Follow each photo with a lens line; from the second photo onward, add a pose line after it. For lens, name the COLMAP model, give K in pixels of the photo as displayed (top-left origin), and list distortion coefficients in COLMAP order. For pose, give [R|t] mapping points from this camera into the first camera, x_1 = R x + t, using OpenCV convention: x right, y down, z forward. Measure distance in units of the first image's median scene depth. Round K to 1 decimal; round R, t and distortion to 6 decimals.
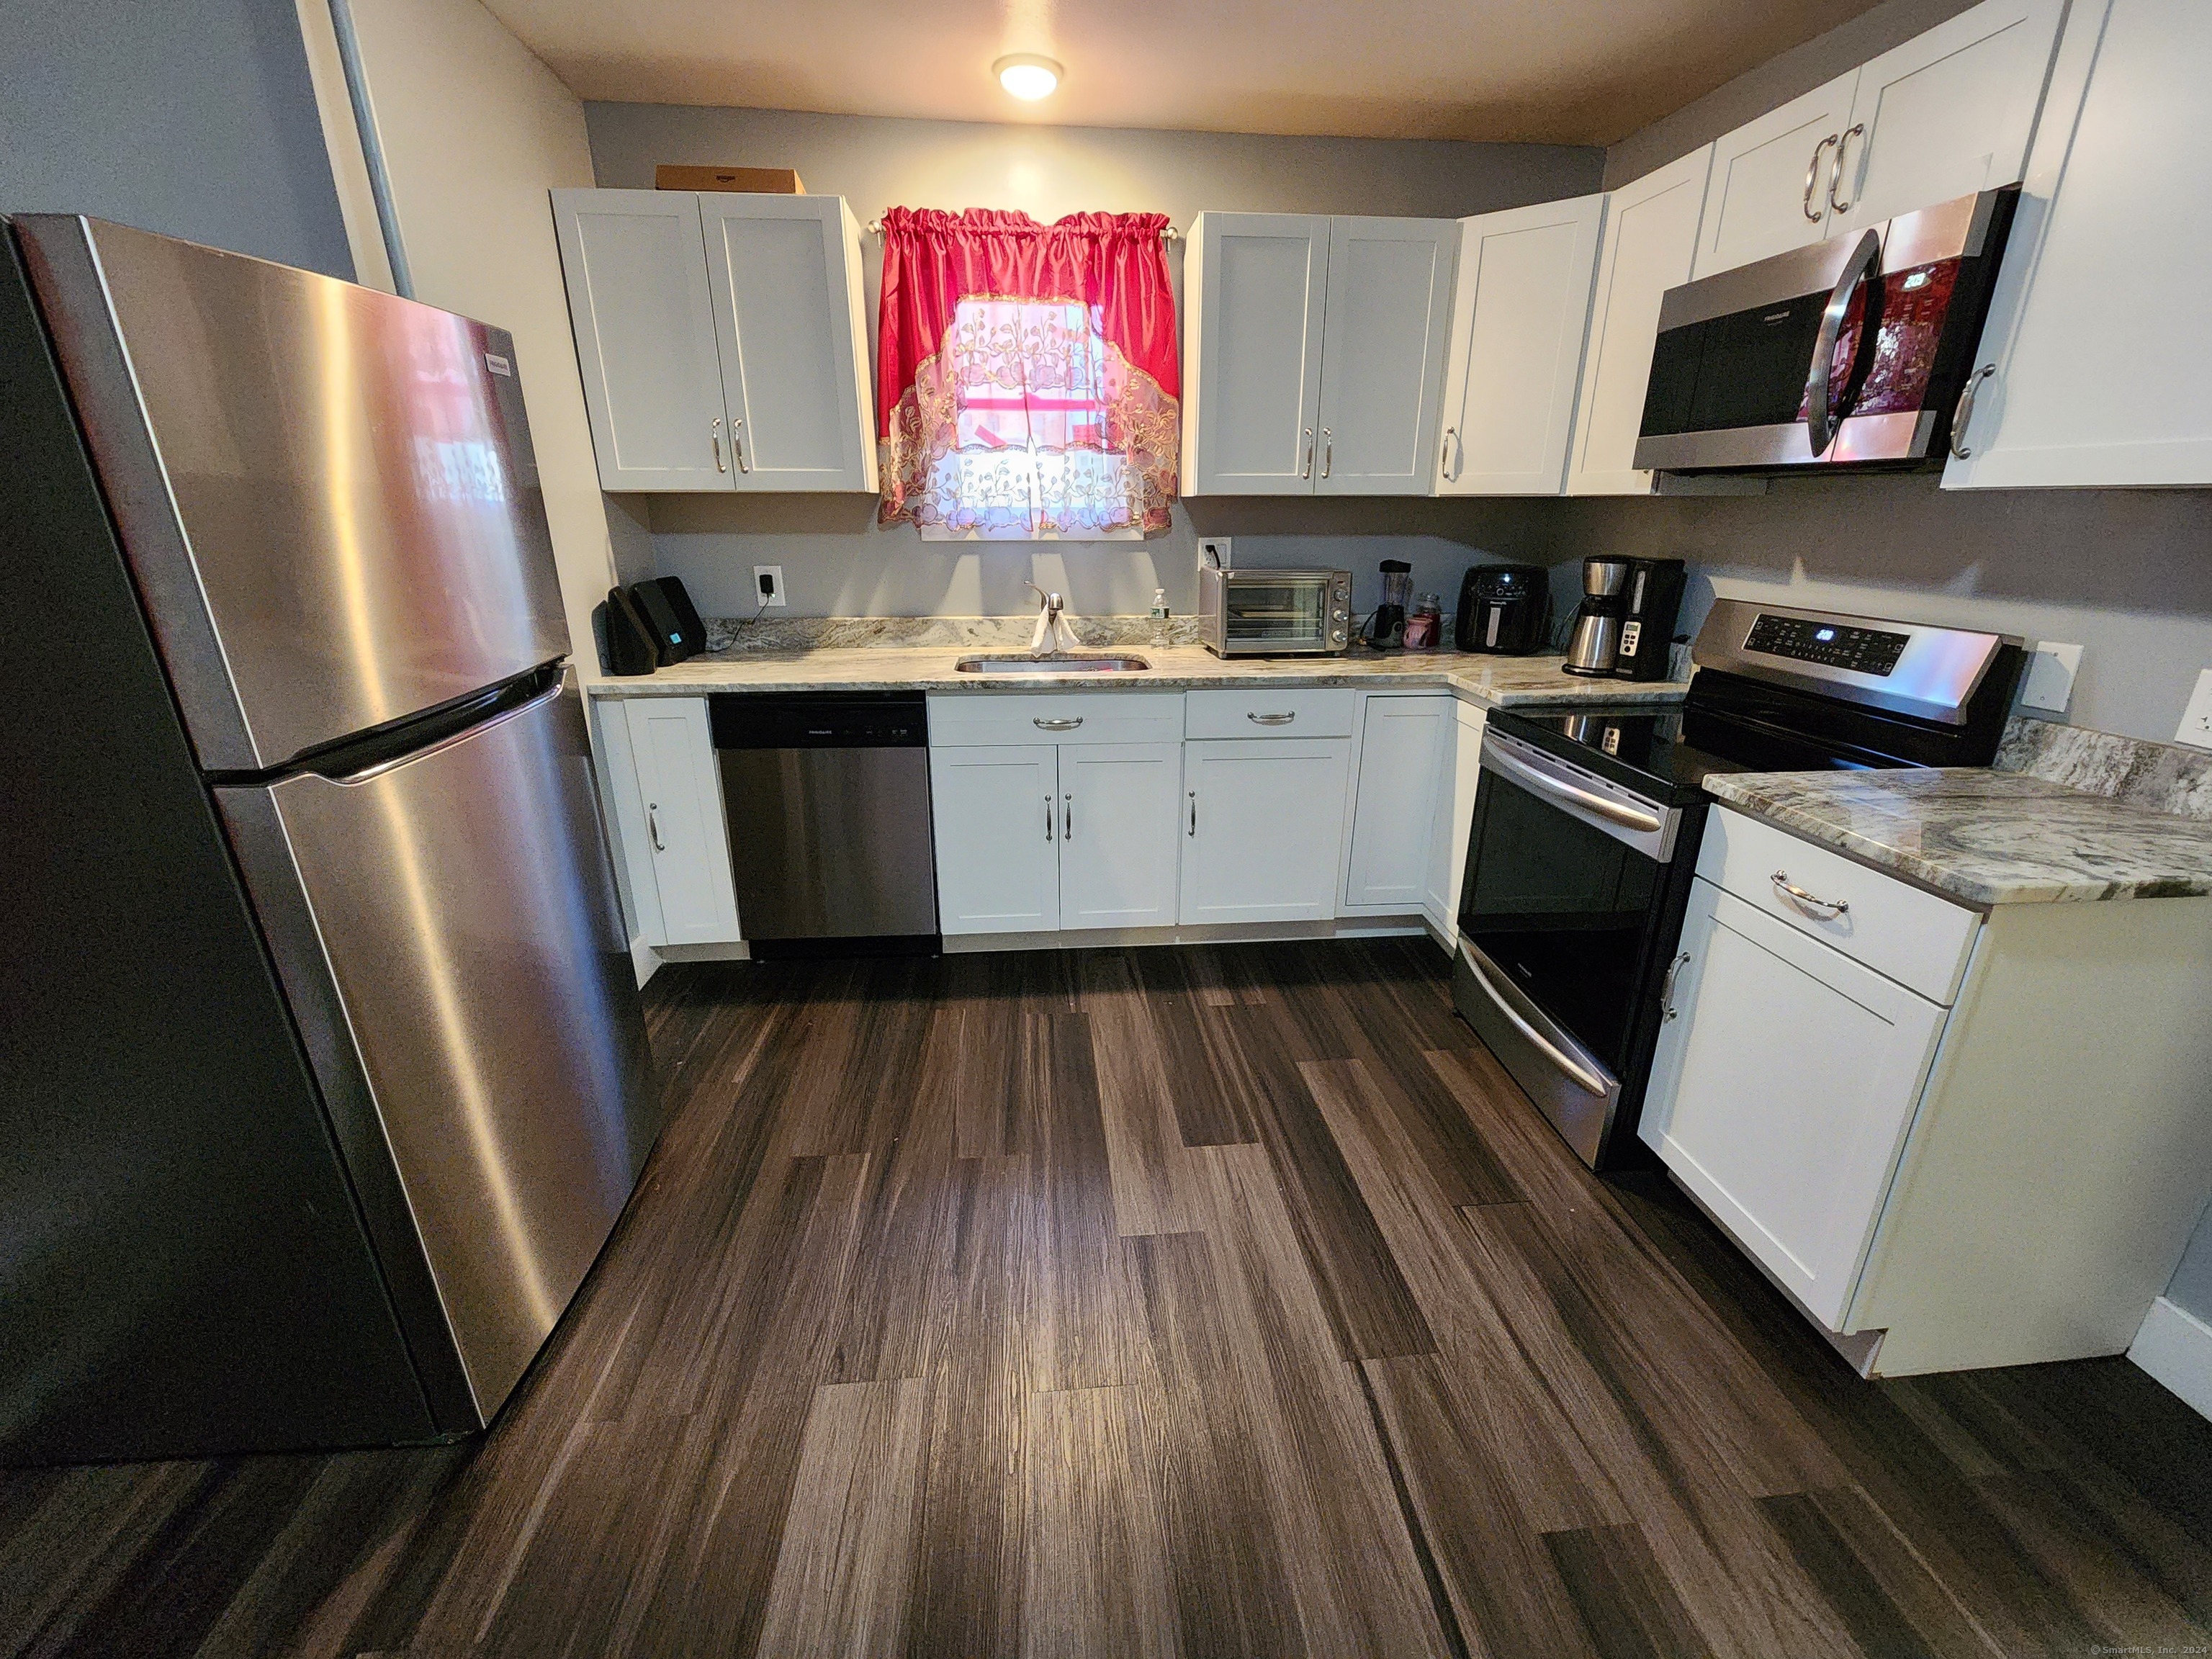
lens RADIAL K [[917.0, 0, 1117.5], [0, 917.0, 829.9], [0, 0, 1]] dist [0.000175, -0.005321]
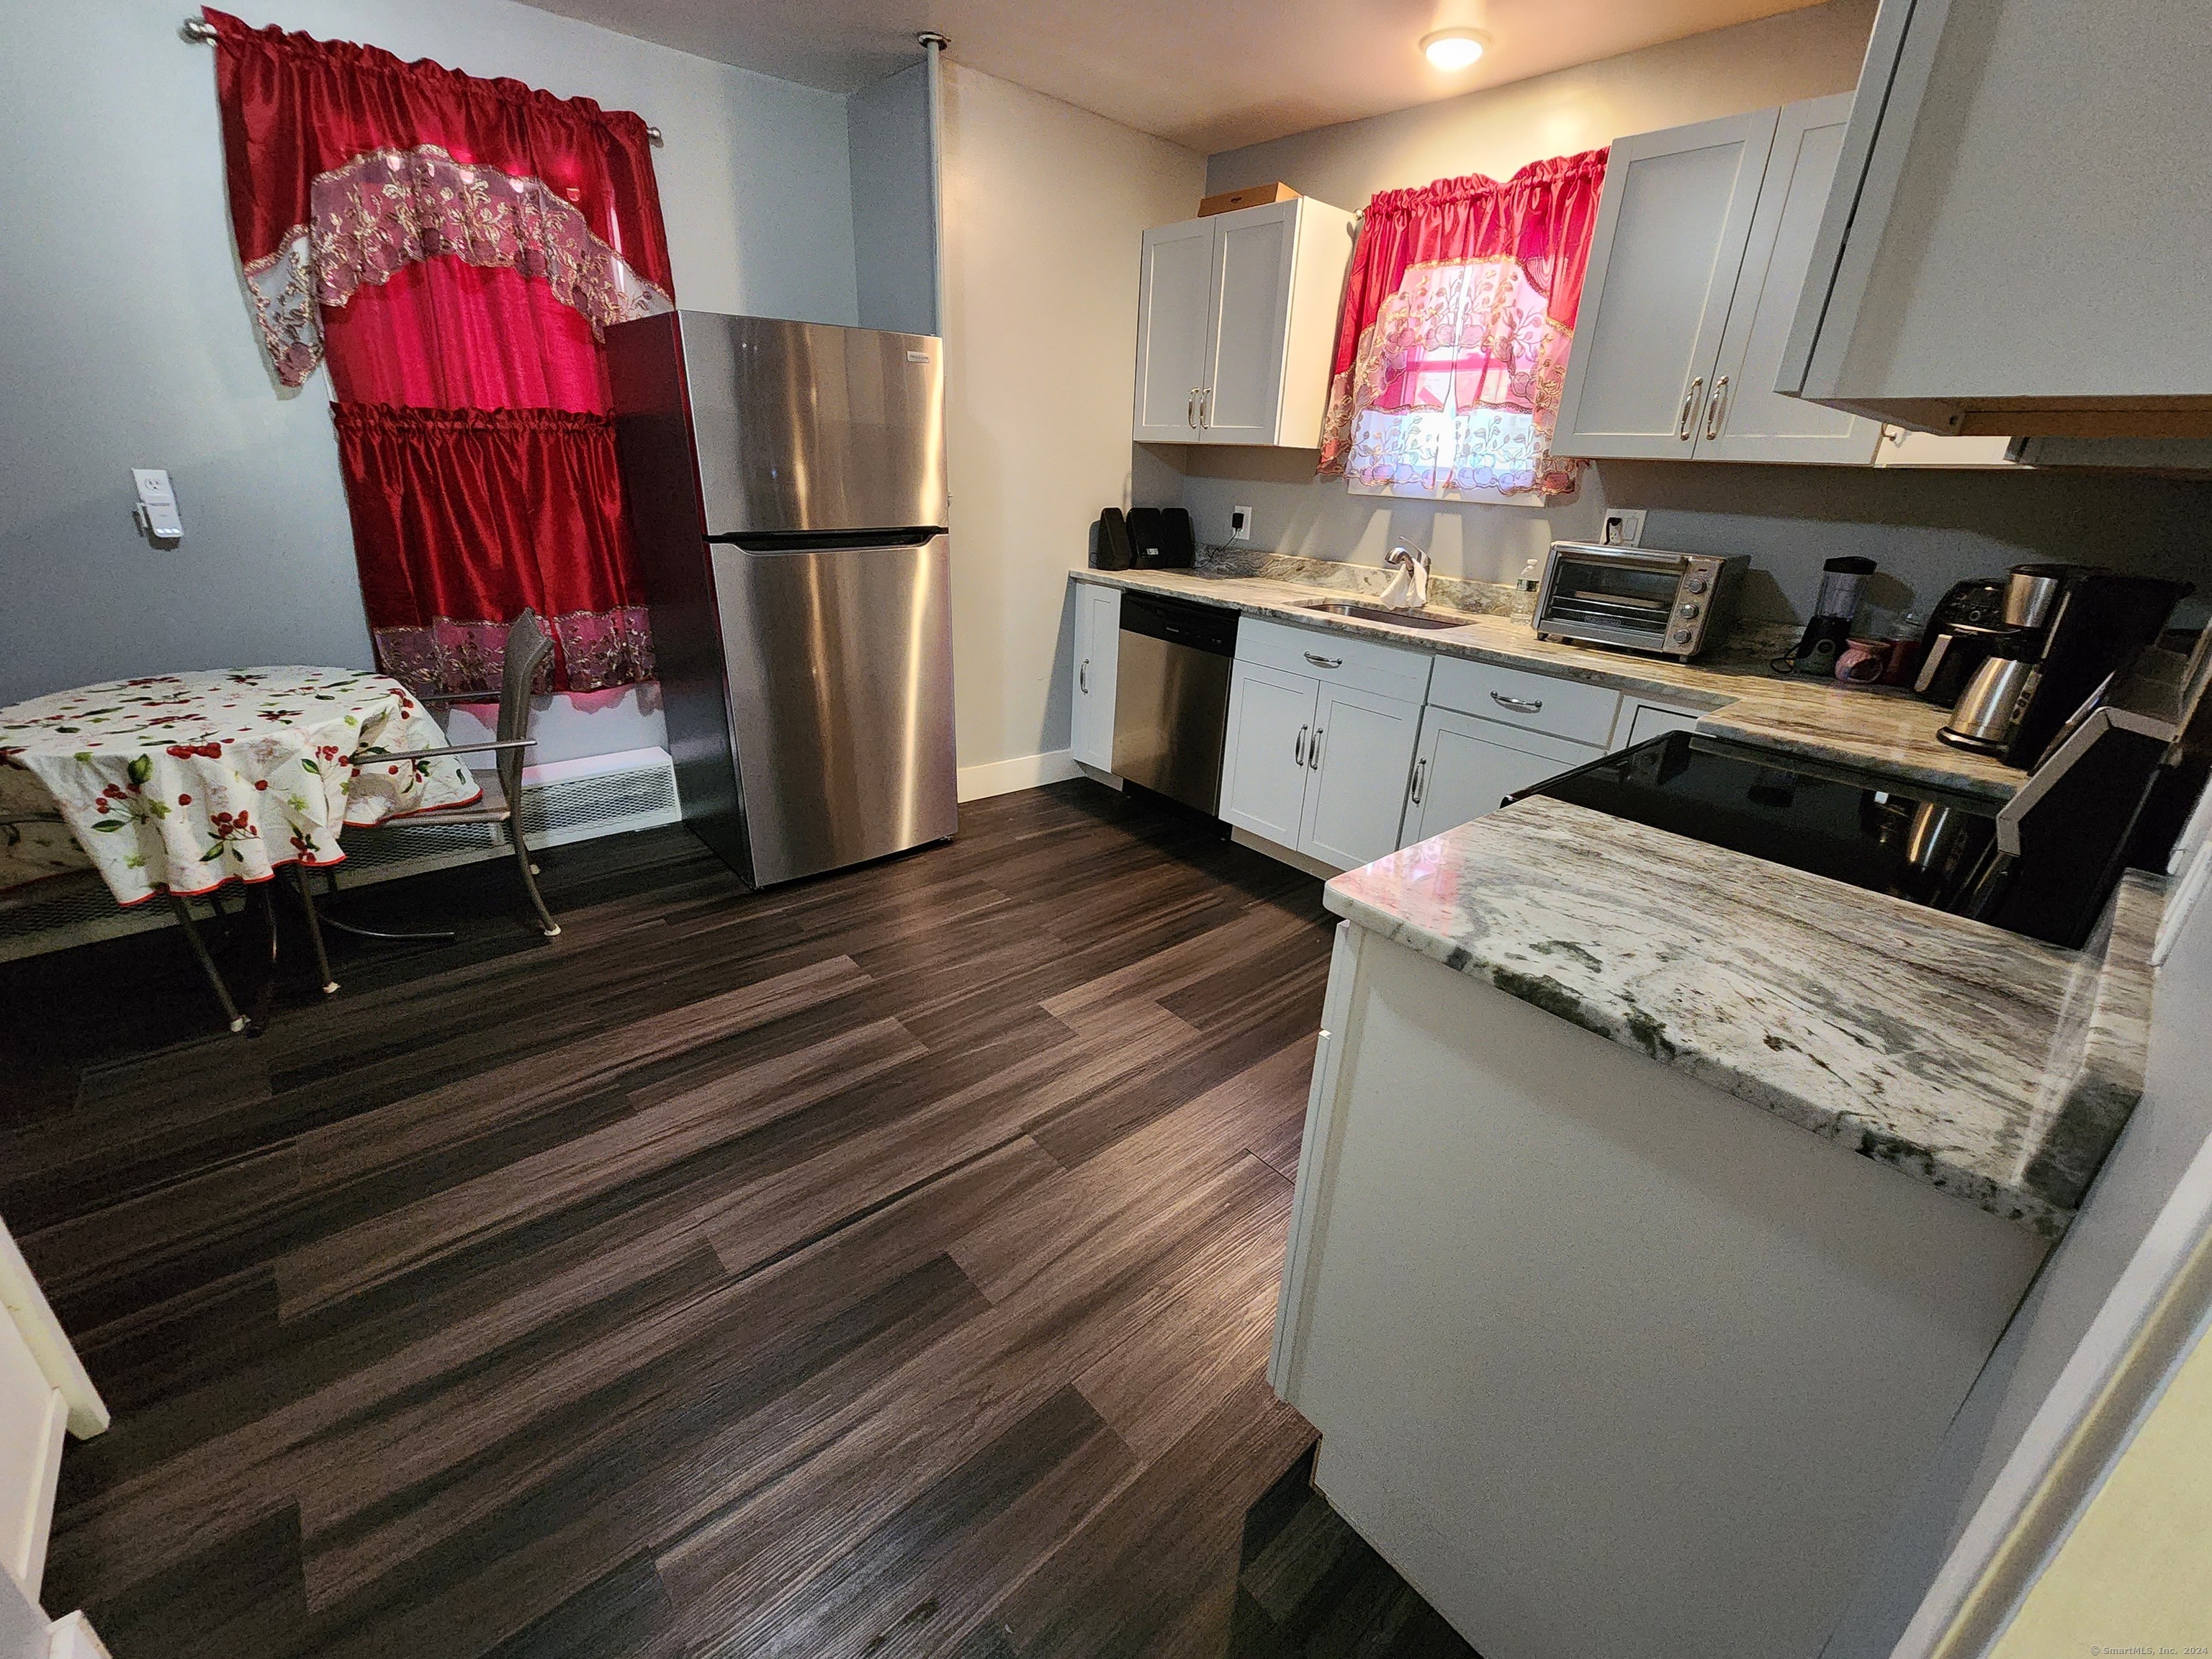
lens RADIAL K [[917.0, 0, 1117.5], [0, 917.0, 829.9], [0, 0, 1]] dist [0.000175, -0.005321]
pose [[0.582253, 0.327534, -0.744112, 0.645743], [-0.314435, 0.934757, 0.165410, -0.029873], [0.749741, 0.137665, 0.647253, 0.131093]]
